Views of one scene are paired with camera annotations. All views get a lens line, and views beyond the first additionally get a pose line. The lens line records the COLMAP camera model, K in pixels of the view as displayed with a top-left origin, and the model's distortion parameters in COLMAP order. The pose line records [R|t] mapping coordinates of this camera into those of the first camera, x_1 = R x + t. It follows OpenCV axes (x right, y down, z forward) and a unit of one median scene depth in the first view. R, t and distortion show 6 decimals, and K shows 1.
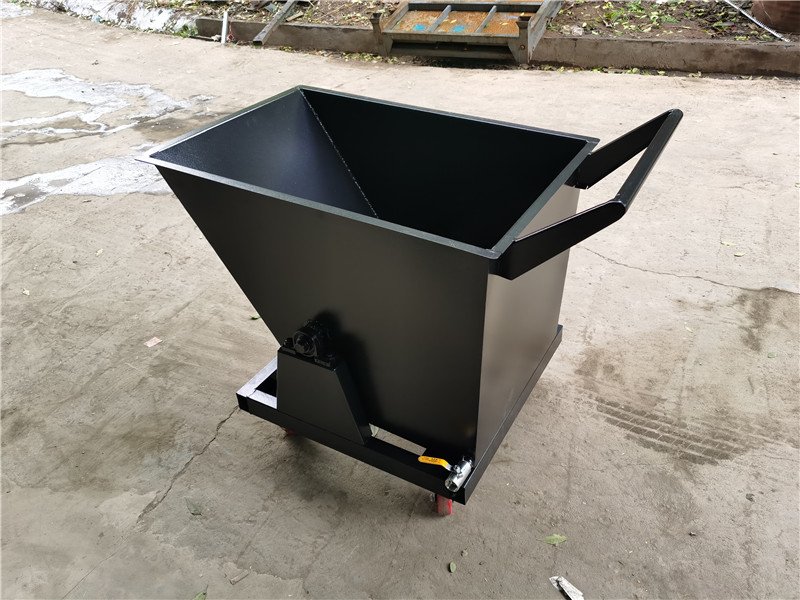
lens RADIAL K [[590.7, 0, 394.7], [0, 590.7, 305.2], [0, 0, 1]] dist [0.069934, -0.091397]
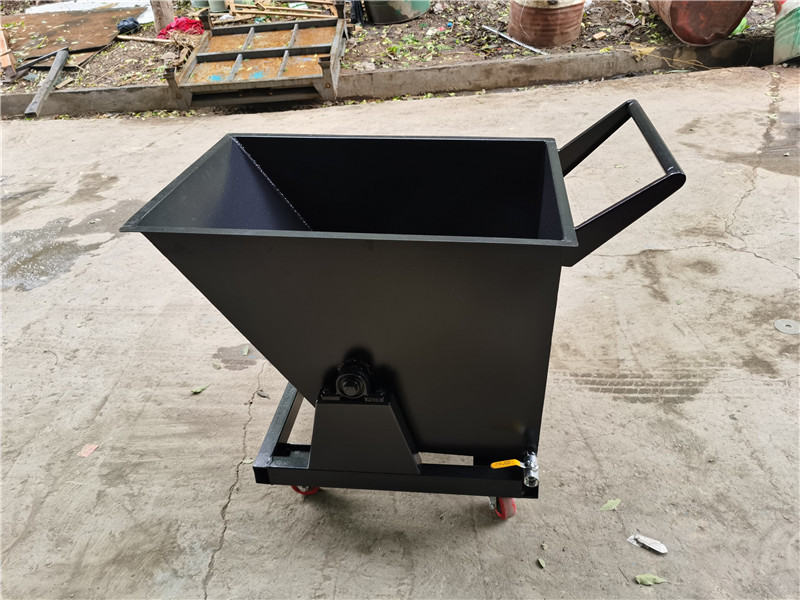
lens RADIAL K [[590.7, 0, 394.7], [0, 590.7, 305.2], [0, 0, 1]] dist [0.069934, -0.091397]
pose [[0.928283, -0.221143, 0.298977, -0.201326], [0.239964, 0.970398, -0.027288, -0.010447], [-0.284092, 0.097074, 0.953870, 0.035360]]
